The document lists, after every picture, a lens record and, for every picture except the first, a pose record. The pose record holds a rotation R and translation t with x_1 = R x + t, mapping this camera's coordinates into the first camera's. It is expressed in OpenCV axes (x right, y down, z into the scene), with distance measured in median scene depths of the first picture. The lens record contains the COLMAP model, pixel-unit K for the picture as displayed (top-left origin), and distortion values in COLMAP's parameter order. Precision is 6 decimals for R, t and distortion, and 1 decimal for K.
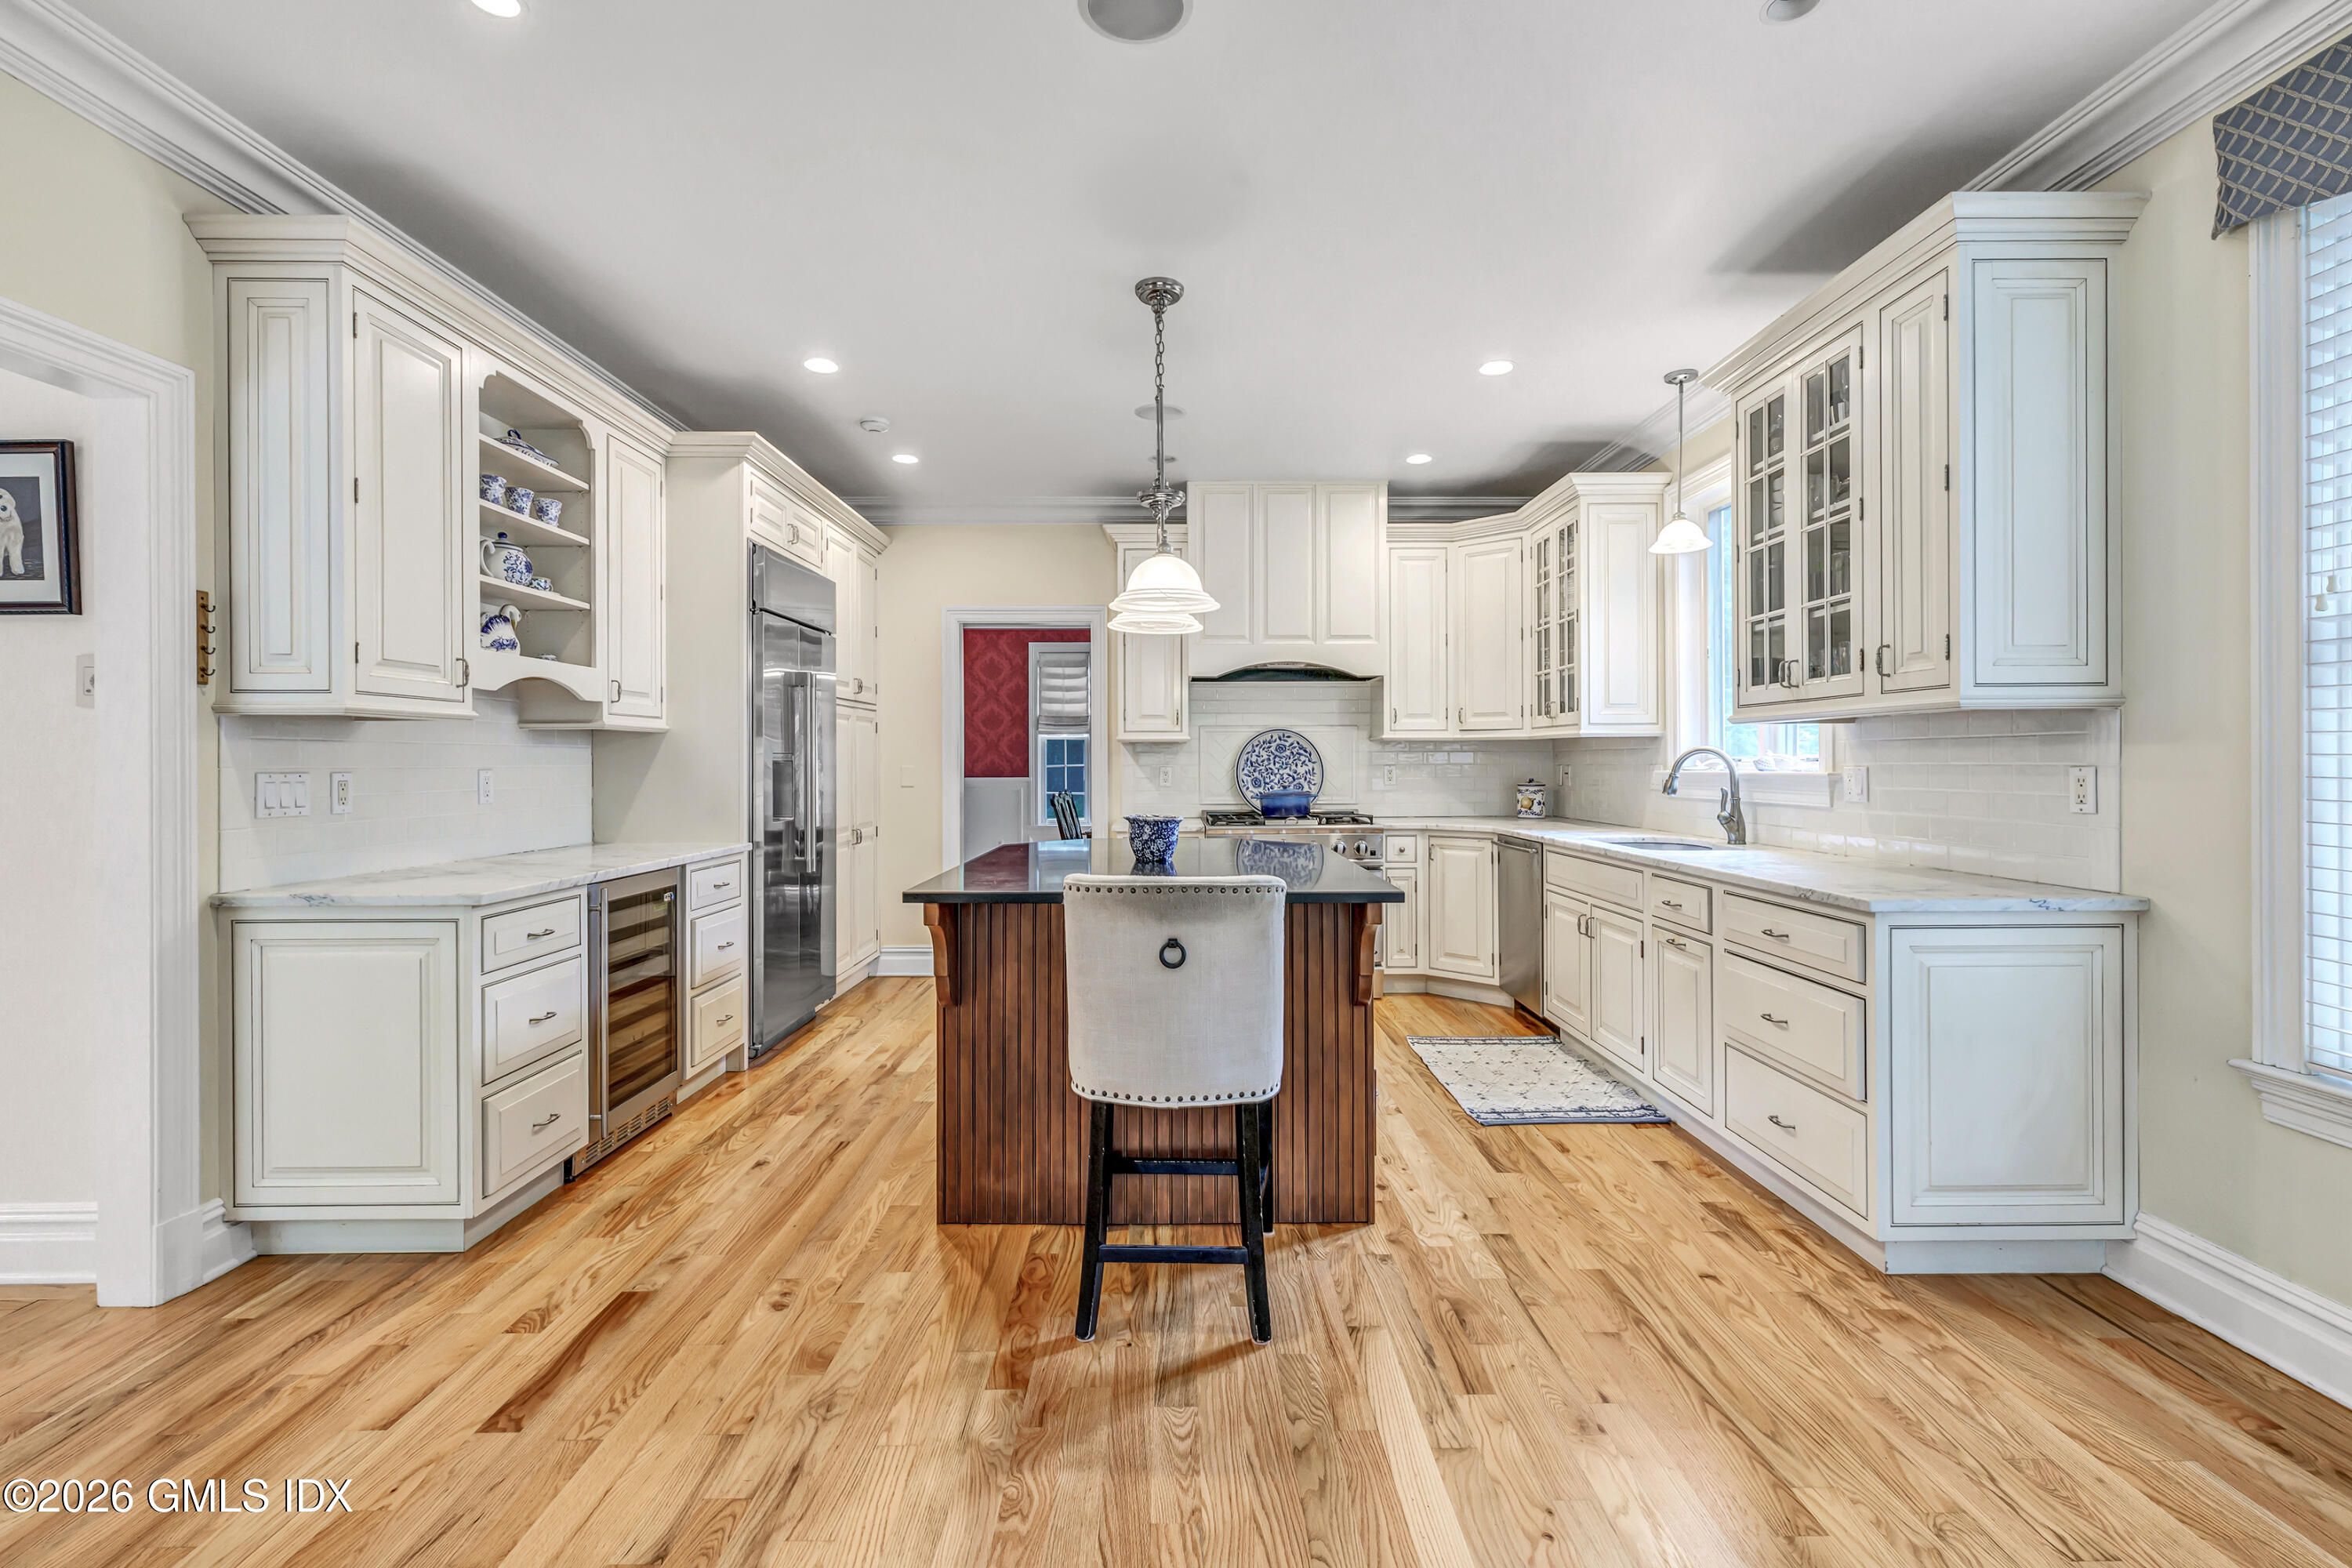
lens RADIAL K [[1048.1, 0, 1177.9], [0, 1048.1, 762.3], [0, 0, 1]] dist [-0.002163, 0.000057]
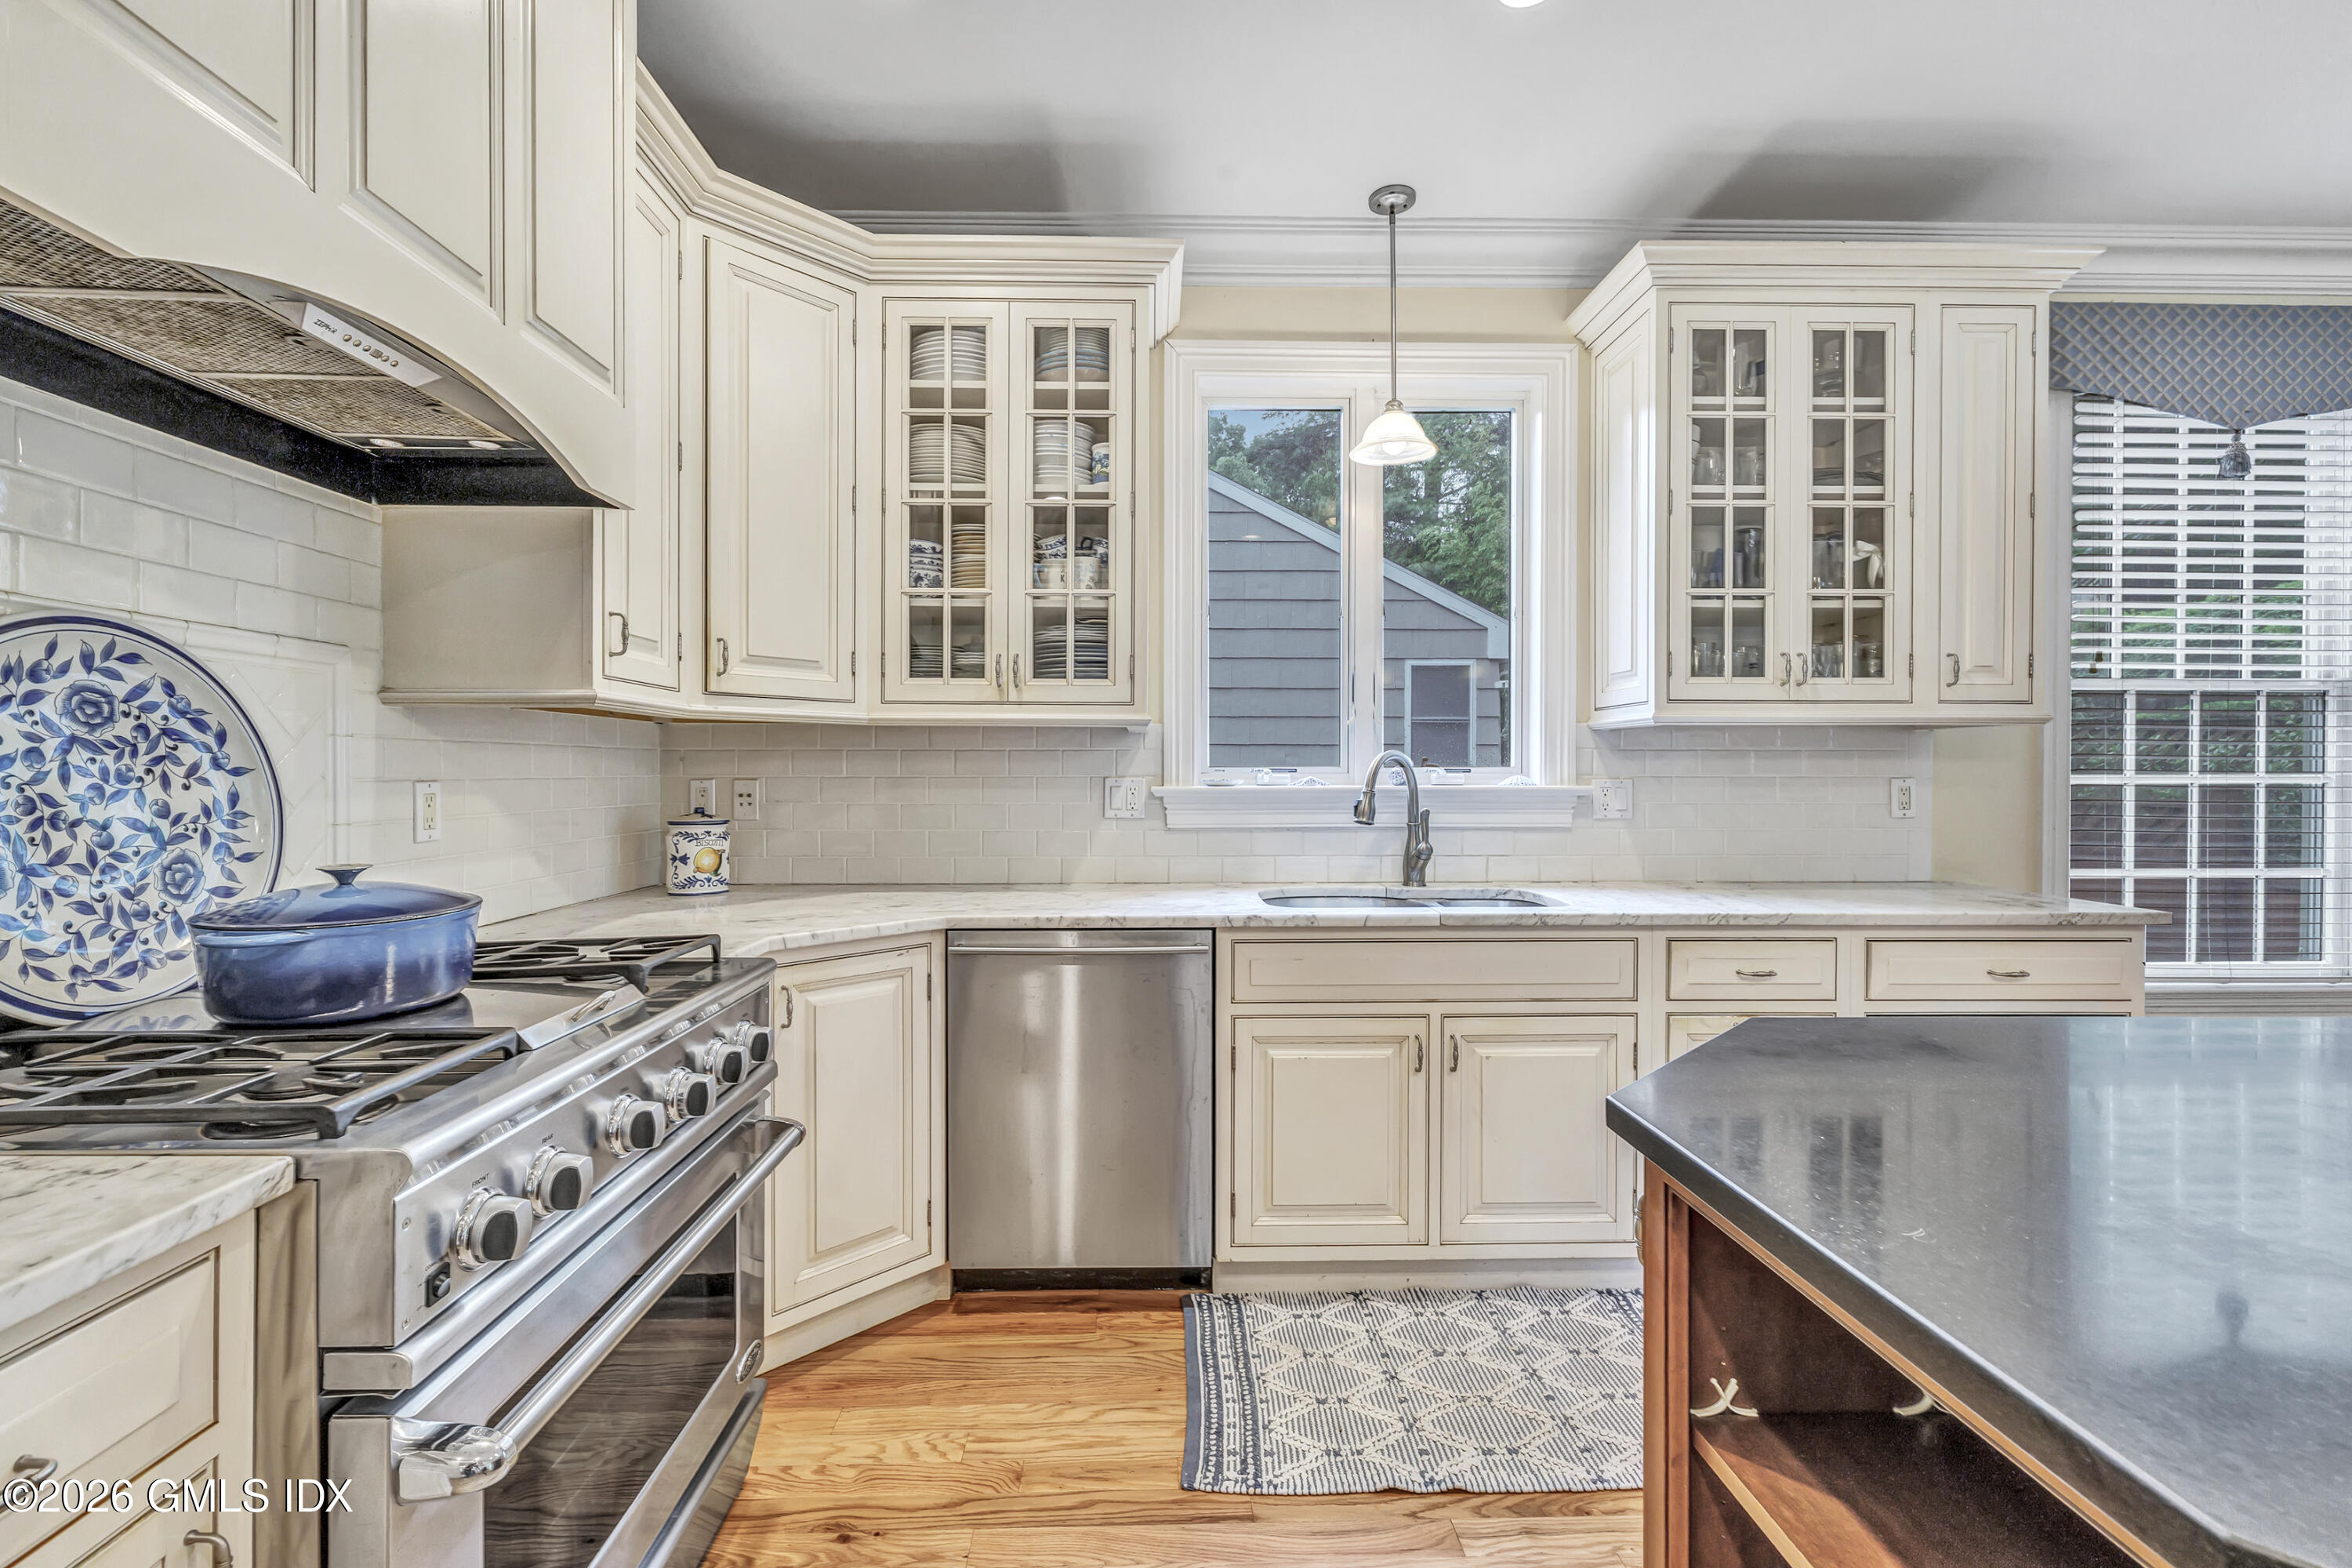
lens RADIAL K [[1048.1, 0, 1172.2], [0, 1048.1, 773.5], [0, 0, 1]] dist [-0.002163, 0.000057]
pose [[-0.019922, 0.002205, 0.999799, -0.232563], [-0.001012, 0.999997, -0.002226, 0.002149], [-0.999801, -0.001056, -0.019920, 1.443765]]
